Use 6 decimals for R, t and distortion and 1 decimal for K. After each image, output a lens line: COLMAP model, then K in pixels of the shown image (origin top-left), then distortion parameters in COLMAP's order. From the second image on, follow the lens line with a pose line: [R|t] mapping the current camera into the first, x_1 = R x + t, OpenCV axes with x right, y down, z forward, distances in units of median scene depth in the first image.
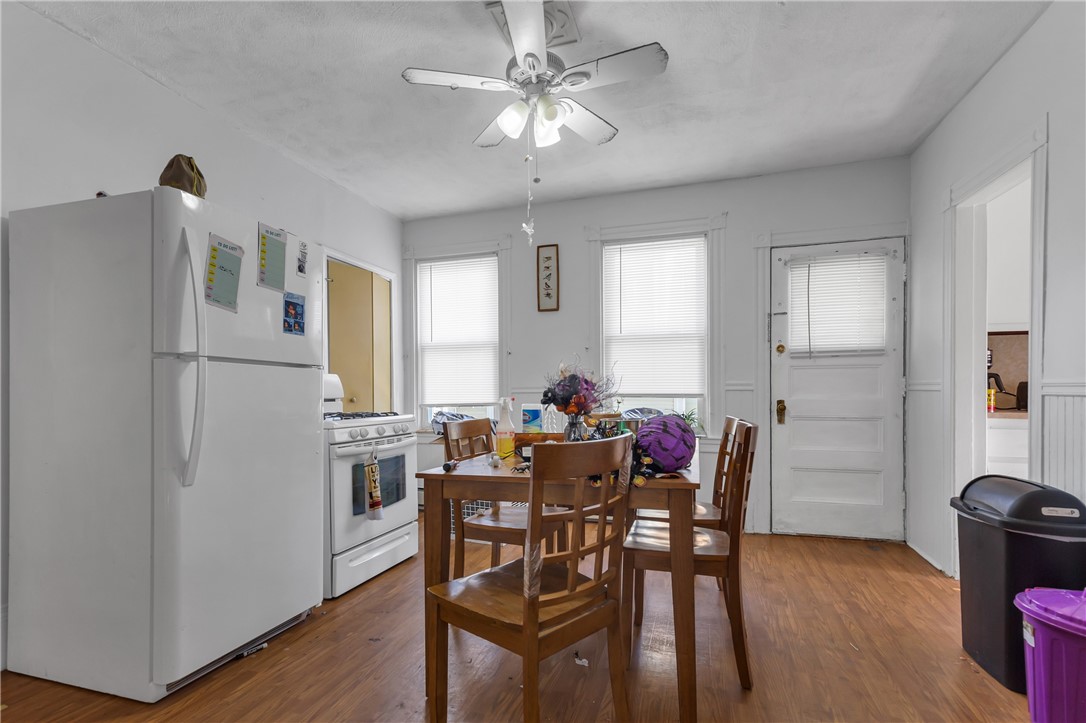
lens RADIAL K [[508.5, 0, 536.9], [0, 508.5, 394.1], [0, 0, 1]] dist [0.005051, -0.000554]
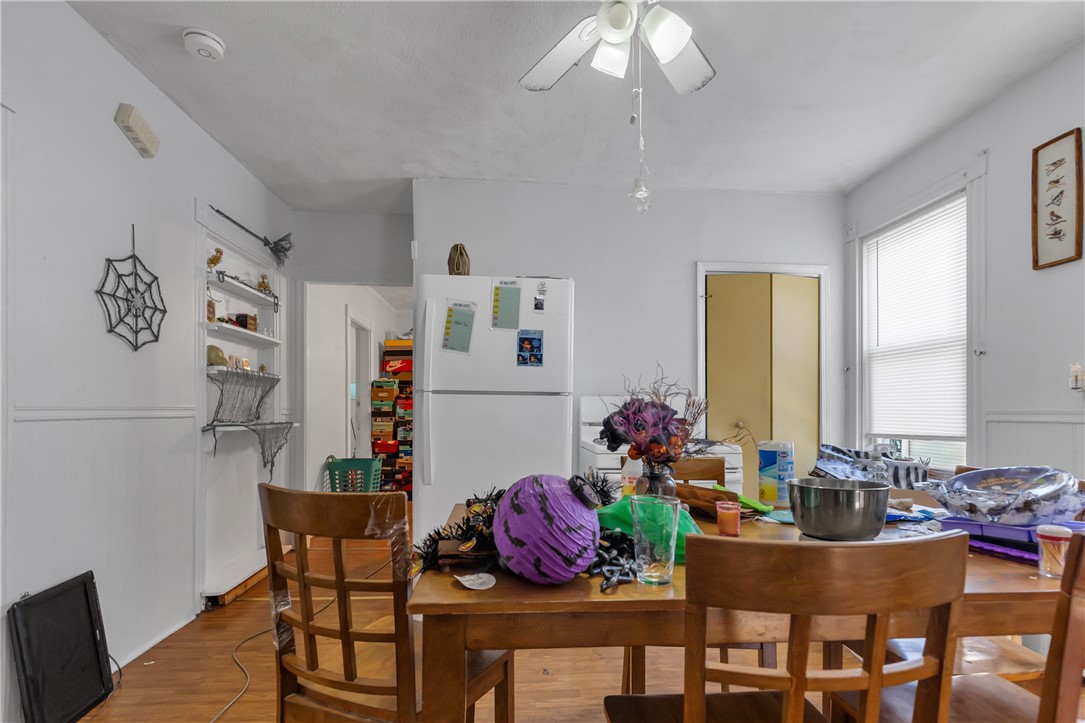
lens RADIAL K [[508.1, 0, 540.3], [0, 508.1, 403.9], [0, 0, 1]] dist [0.005051, -0.000554]
pose [[0.377411, -0.005806, -0.926027, 0.554236], [-0.008656, 0.999915, -0.009798, -0.022246], [0.926005, 0.011714, 0.377329, 0.582323]]
